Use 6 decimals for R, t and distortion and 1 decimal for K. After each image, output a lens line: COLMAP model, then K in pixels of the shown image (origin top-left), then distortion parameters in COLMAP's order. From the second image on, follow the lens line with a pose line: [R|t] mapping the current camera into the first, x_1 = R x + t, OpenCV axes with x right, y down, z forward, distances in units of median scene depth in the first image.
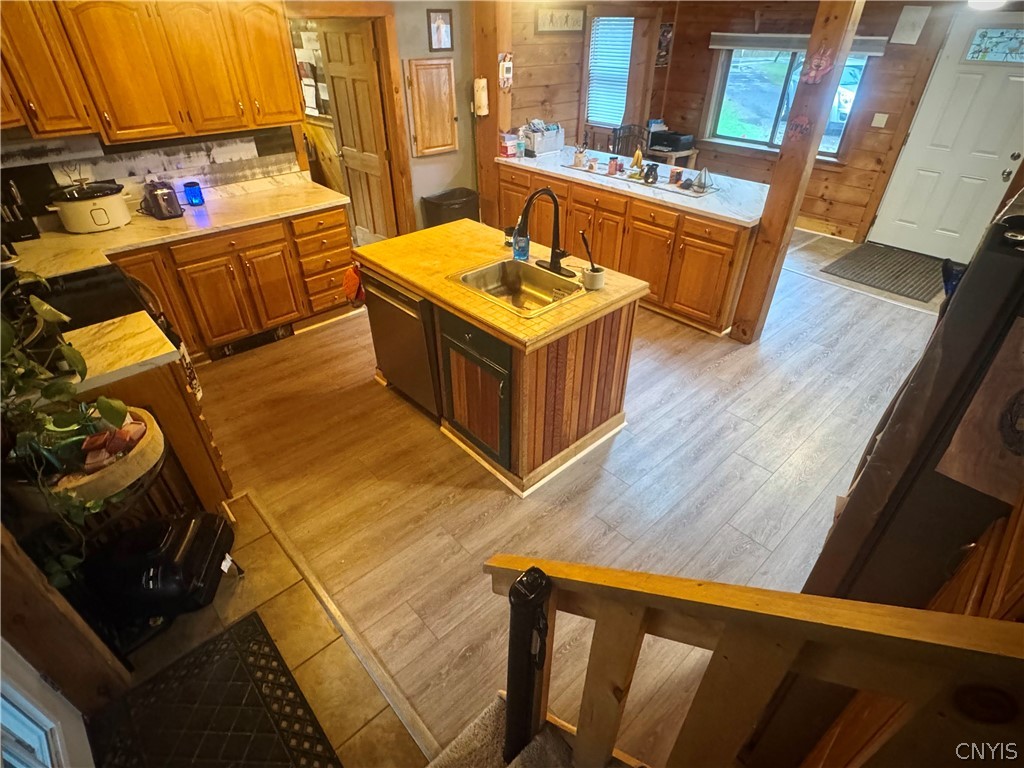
lens RADIAL K [[526.5, 0, 513.4], [0, 526.5, 384.9], [0, 0, 1]] dist [-0.003454, -0.000378]
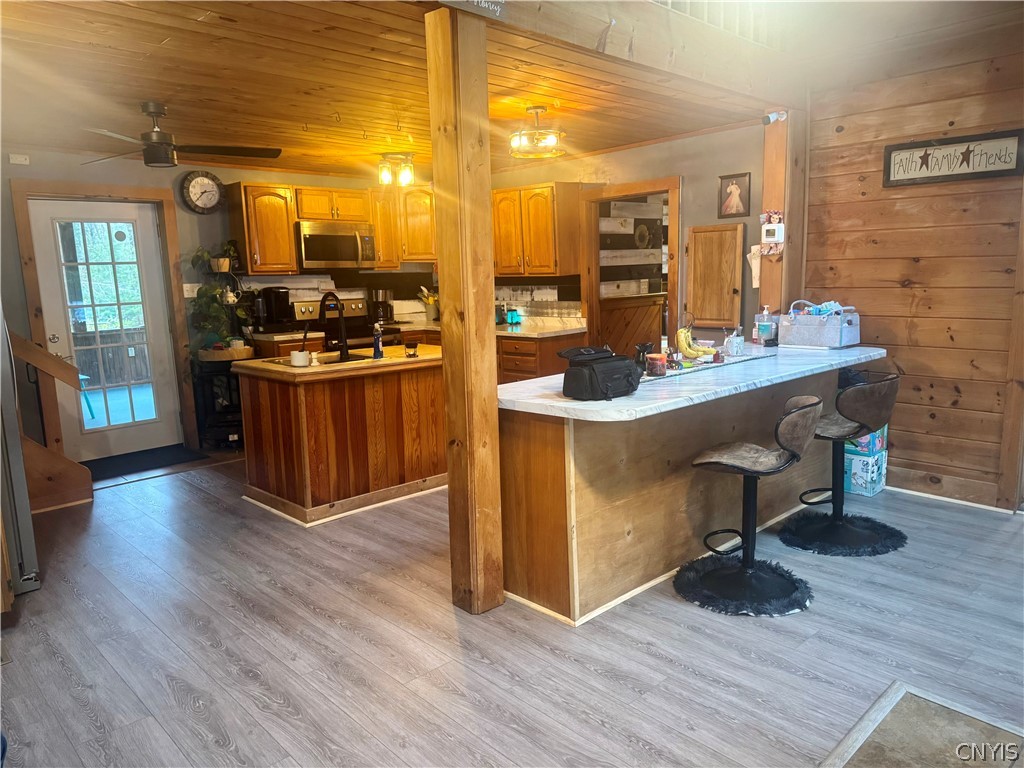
lens RADIAL K [[724.5, 0, 512.3], [0, 724.5, 386.8], [0, 0, 1]] dist [0.000236, -0.001201]
pose [[0.008901, 0.152795, -0.988218, 1.192080], [-0.547051, 0.827999, 0.123095, -0.406966], [0.837052, 0.539510, 0.090957, 0.842941]]
